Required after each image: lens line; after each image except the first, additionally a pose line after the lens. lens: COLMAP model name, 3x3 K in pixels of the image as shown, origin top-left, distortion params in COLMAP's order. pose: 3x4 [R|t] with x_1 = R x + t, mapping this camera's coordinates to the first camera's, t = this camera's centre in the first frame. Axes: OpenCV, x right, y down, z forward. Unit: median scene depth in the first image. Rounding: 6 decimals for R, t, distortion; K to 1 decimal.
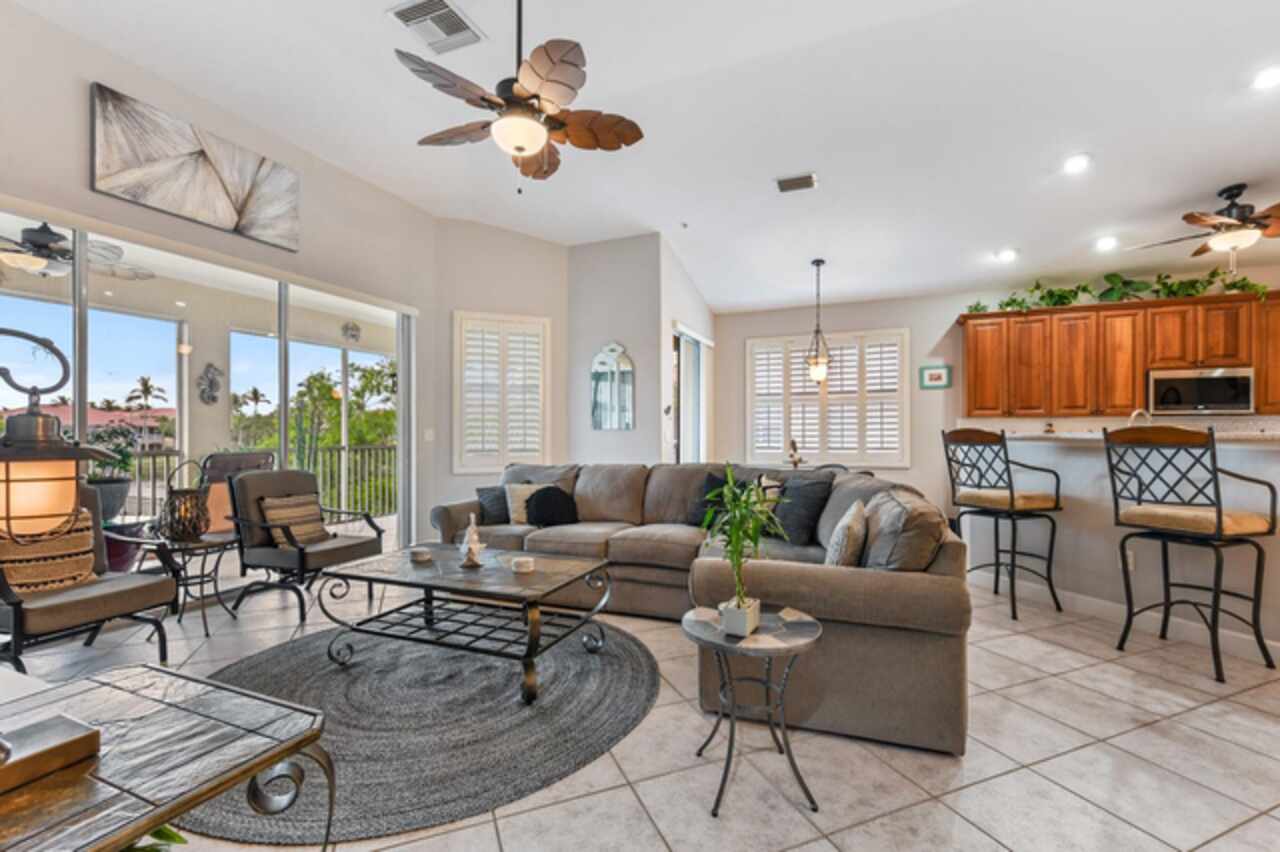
lens RADIAL K [[561.7, 0, 640.7], [0, 561.7, 432.0], [0, 0, 1]] dist [0.009541, -0.003861]
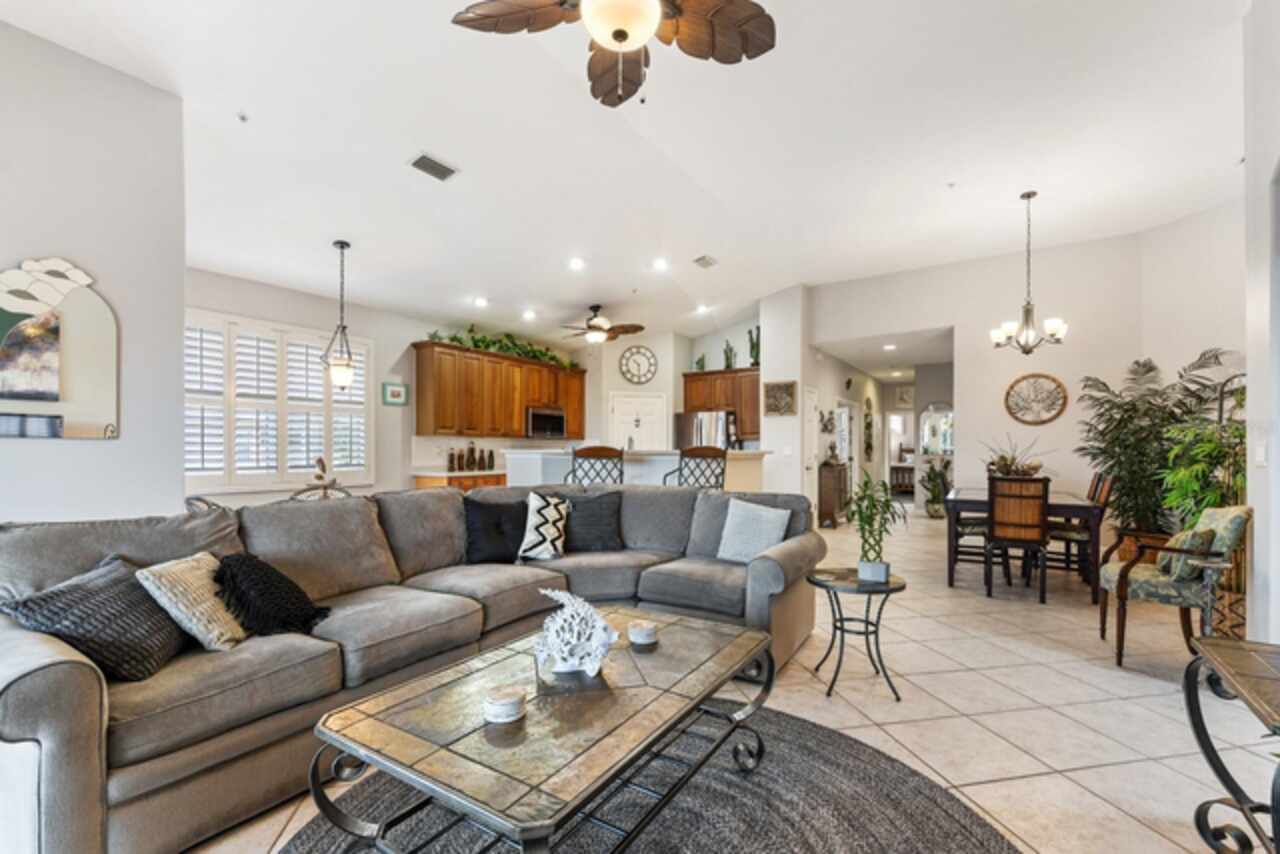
lens RADIAL K [[561.7, 0, 645.3], [0, 561.7, 448.8], [0, 0, 1]] dist [0.009541, -0.003861]
pose [[0.174127, 0.005935, 0.984705, -0.617847], [-0.006248, 0.999968, -0.004922, 0.005206], [-0.984703, -0.005295, 0.174158, 0.586730]]
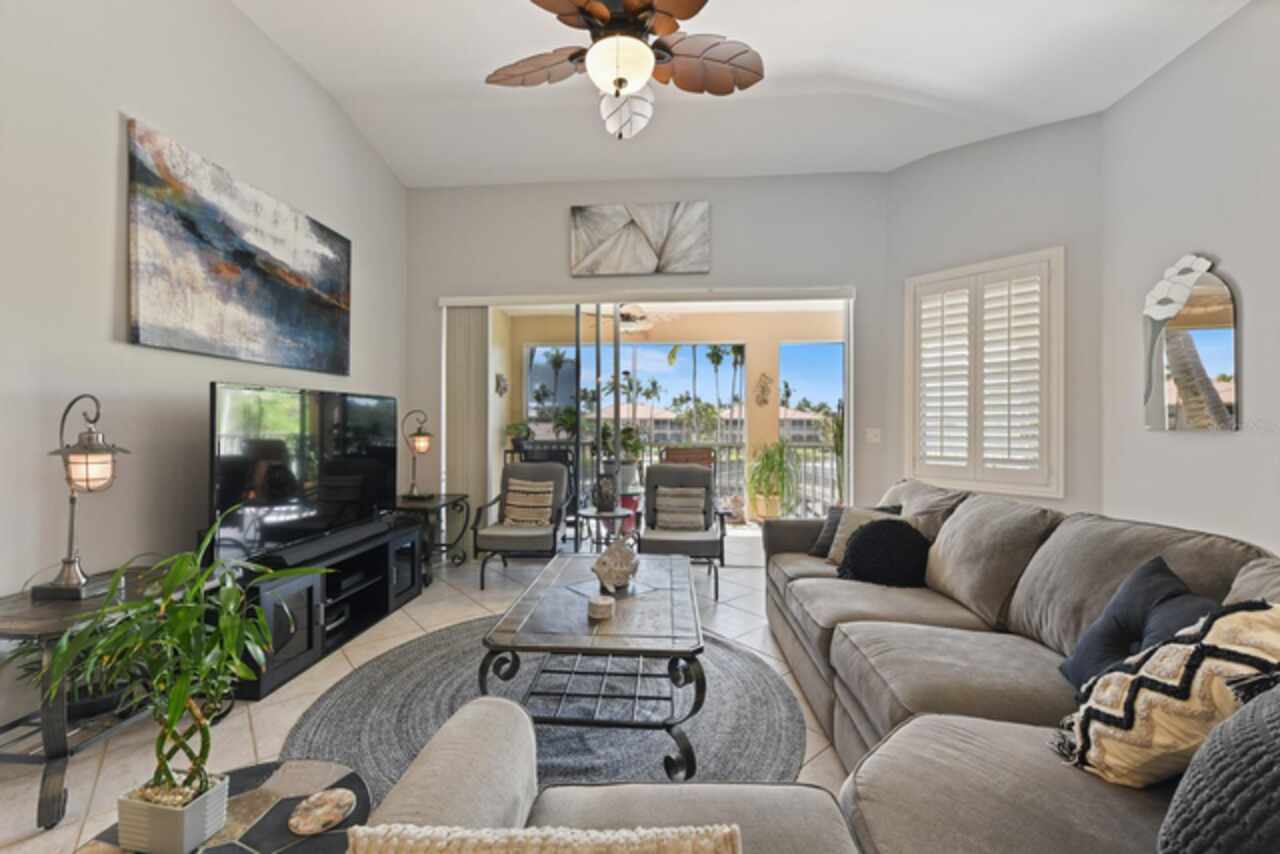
lens RADIAL K [[510.9, 0, 631.4], [0, 510.9, 426.3], [0, 0, 1]] dist [0.002926, 0.000229]
pose [[0.308190, 0.003334, -0.951319, 0.324575], [0.000986, 0.999992, 0.003824, -0.014146], [0.951324, -0.002116, 0.308184, 0.547413]]
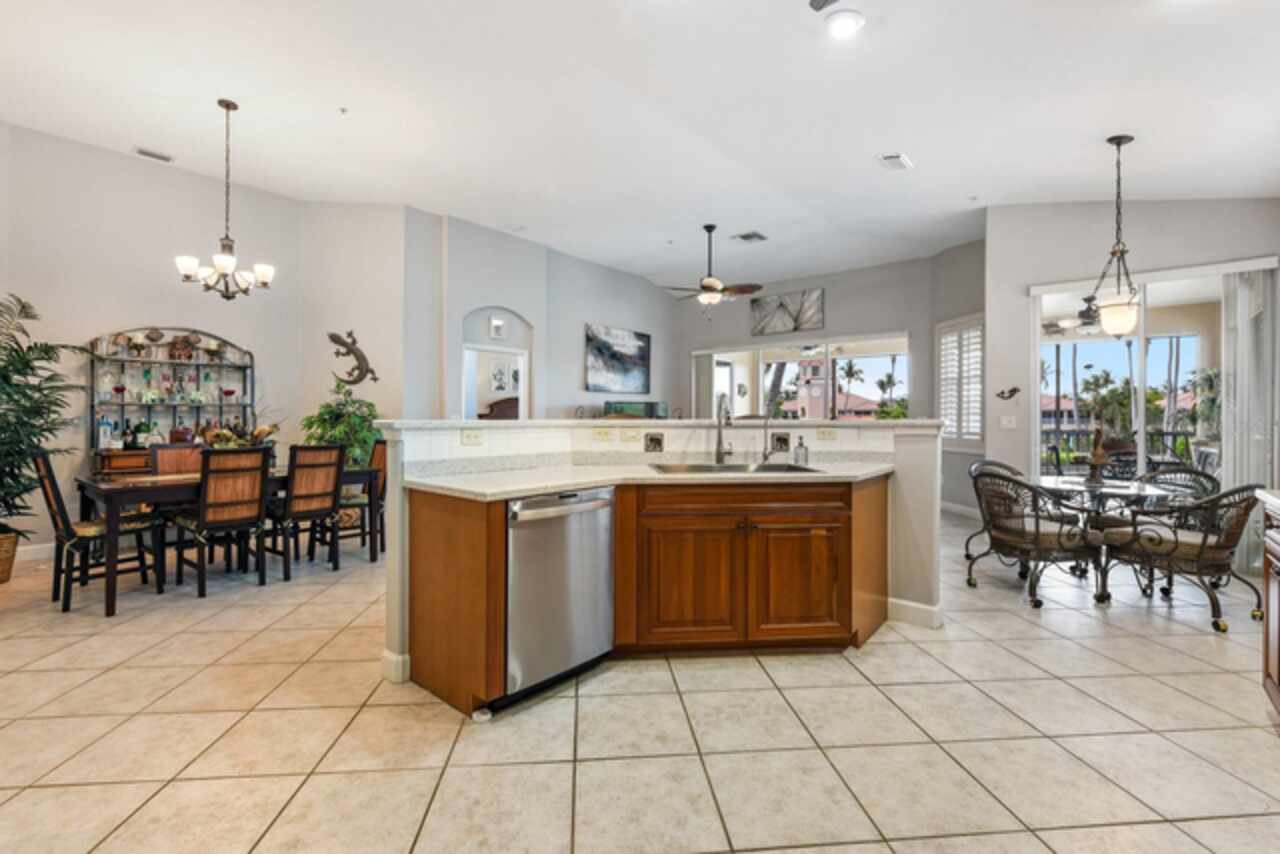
lens RADIAL K [[561.7, 0, 632.0], [0, 561.7, 415.3], [0, 0, 1]] dist [0.009541, -0.003861]
pose [[-0.298001, -0.004447, -0.954555, 1.522726], [0.003097, 0.999979, -0.005625, 0.000355], [0.954560, -0.004632, -0.297982, 0.966547]]
